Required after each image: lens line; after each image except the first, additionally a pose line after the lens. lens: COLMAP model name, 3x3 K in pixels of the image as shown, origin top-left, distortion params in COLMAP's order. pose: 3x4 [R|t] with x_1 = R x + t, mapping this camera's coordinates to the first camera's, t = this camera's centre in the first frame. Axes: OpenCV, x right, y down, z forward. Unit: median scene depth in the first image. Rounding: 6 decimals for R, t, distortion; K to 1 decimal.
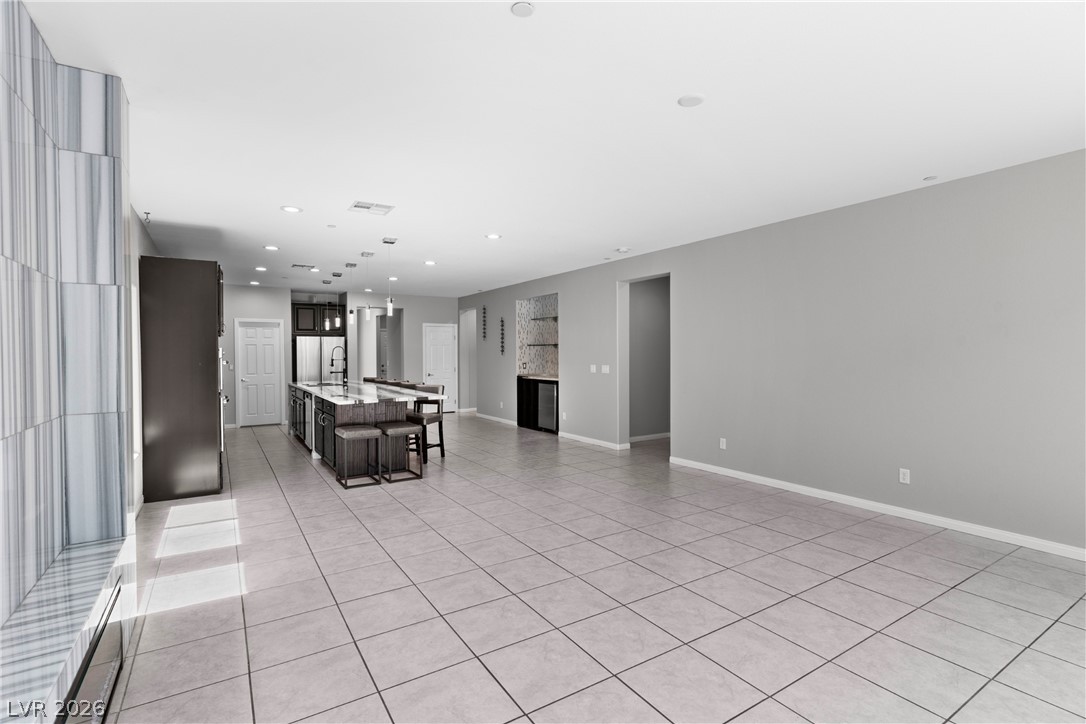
lens RADIAL K [[511.5, 0, 543.5], [0, 511.5, 359.0], [0, 0, 1]] dist [0.000390, 0.001212]
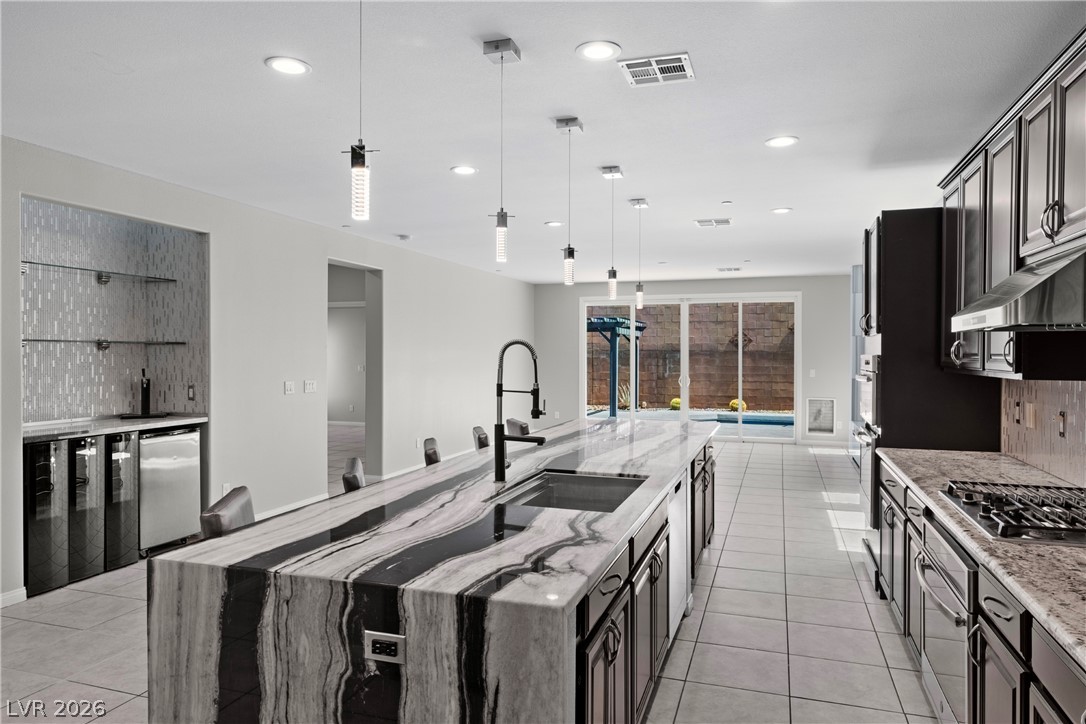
lens RADIAL K [[701.0, 0, 539.2], [0, 701.0, 359.0], [0, 0, 1]] dist [-0.000155, 0.001518]
pose [[-0.623799, -0.002504, 0.781581, -1.012963], [0.009562, 0.999896, 0.010835, -0.028822], [-0.781526, 0.014233, -0.623710, 1.787393]]
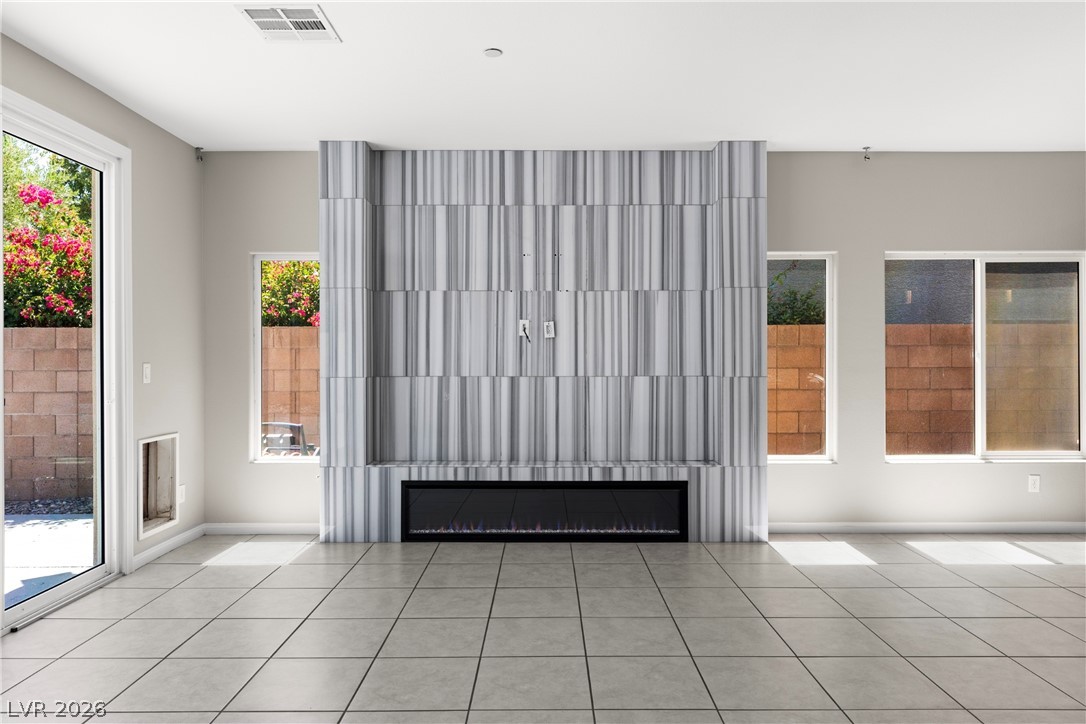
lens RADIAL K [[701.0, 0, 544.8], [0, 701.0, 357.7], [0, 0, 1]] dist [-0.000155, 0.001518]
pose [[-0.536016, 0.008840, -0.844161, 0.468109], [-0.003662, 0.999911, 0.012797, 0.011792], [0.844200, 0.009951, -0.535936, 0.709992]]
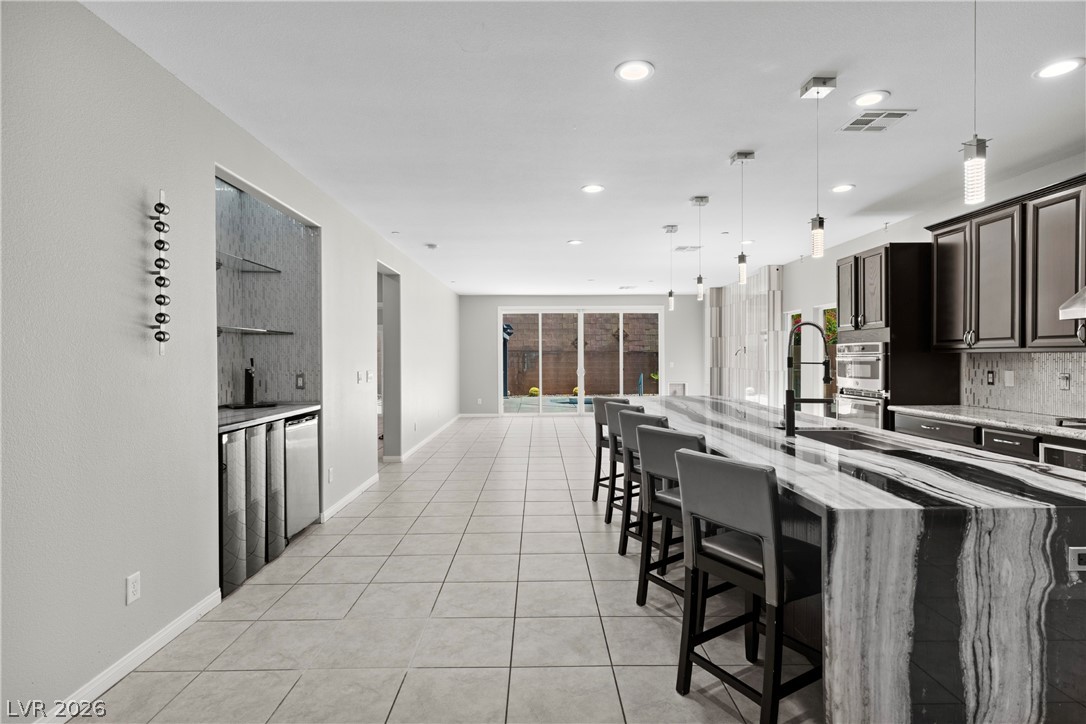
lens RADIAL K [[544.2, 0, 542.3], [0, 544.2, 360.3], [0, 0, 1]] dist [0.006151, -0.000300]
pose [[-0.847876, 0.004571, 0.530174, -0.649042], [0.013478, 0.999826, 0.012934, -0.011408], [-0.530023, 0.018112, -0.847790, 2.036972]]
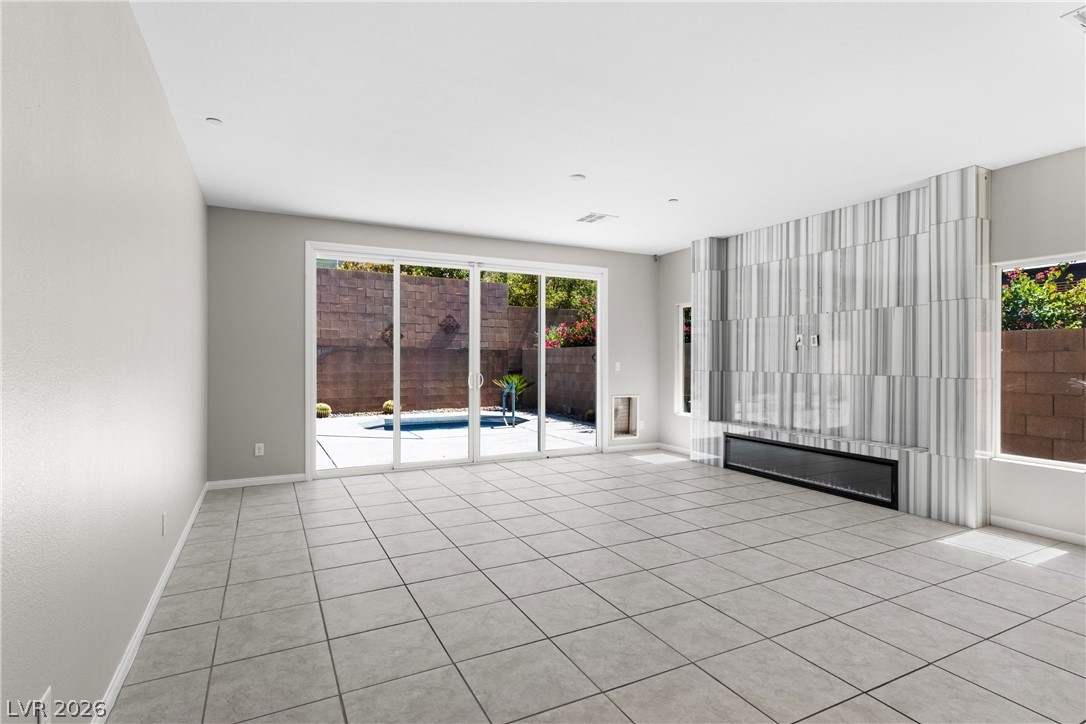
lens RADIAL K [[544.2, 0, 545.1], [0, 544.2, 360.2], [0, 0, 1]] dist [0.006151, -0.000300]
pose [[-0.995940, 0.003232, 0.089967, 0.114531], [0.004352, 0.999916, 0.012250, 0.008554], [-0.089919, 0.012592, -0.995869, 1.257233]]
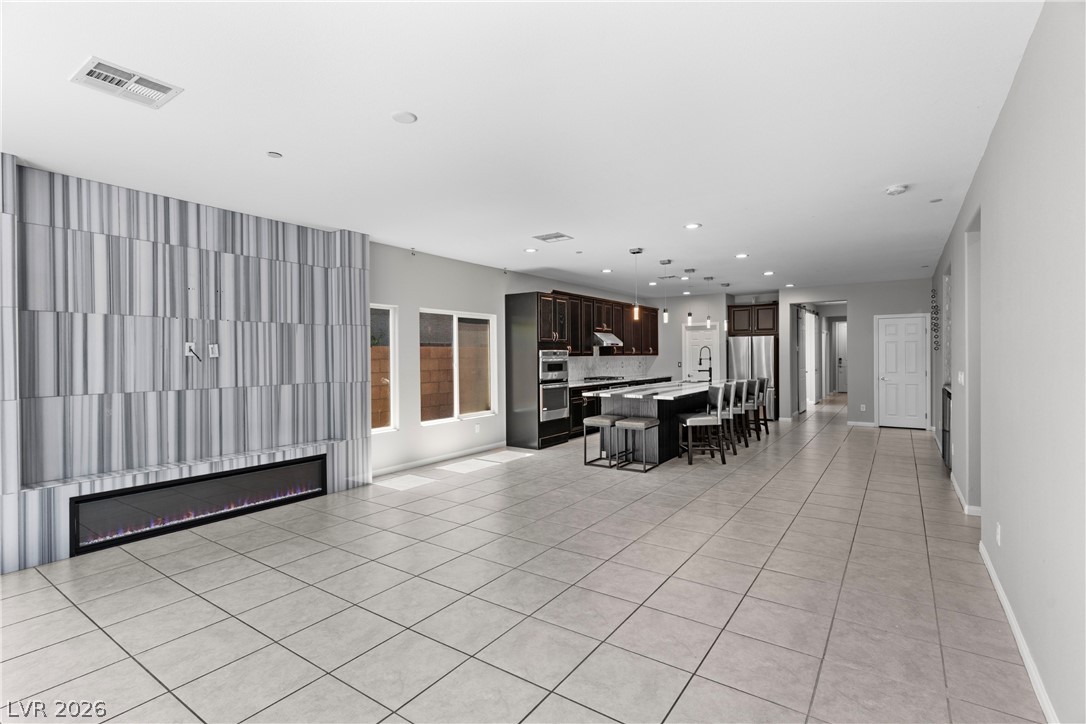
lens RADIAL K [[511.5, 0, 544.6], [0, 511.5, 359.4], [0, 0, 1]] dist [0.000390, 0.001212]
pose [[0.388496, 0.009432, -0.921402, 0.659386], [-0.004349, 0.999955, 0.008403, -0.007692], [0.921440, 0.000742, 0.388519, 0.408895]]
